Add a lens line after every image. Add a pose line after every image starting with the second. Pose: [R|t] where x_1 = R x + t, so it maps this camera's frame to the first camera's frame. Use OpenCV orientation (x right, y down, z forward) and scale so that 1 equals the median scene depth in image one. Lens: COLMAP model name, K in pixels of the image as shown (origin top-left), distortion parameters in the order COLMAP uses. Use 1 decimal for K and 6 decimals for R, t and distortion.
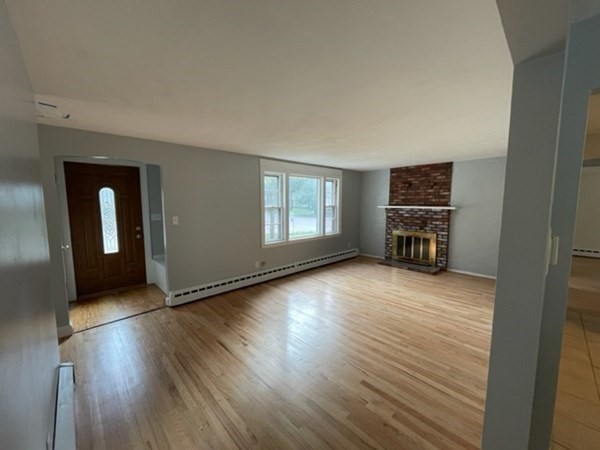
lens RADIAL K [[241.1, 0, 300.0], [0, 241.1, 225.0], [0, 0, 1]] dist [-0.000055, 0.000252]
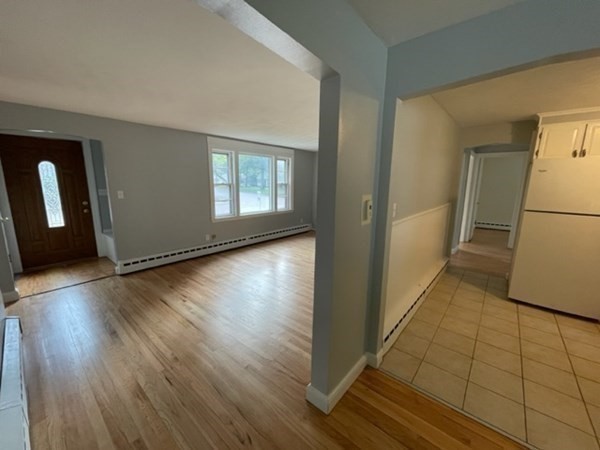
lens RADIAL K [[241.1, 0, 300.0], [0, 241.1, 225.0], [0, 0, 1]] dist [-0.000055, 0.000252]
pose [[0.994508, -0.005080, 0.104535, 0.142119], [-0.003702, 0.996489, 0.083644, 0.020924], [-0.104592, -0.083572, 0.990998, -0.125251]]
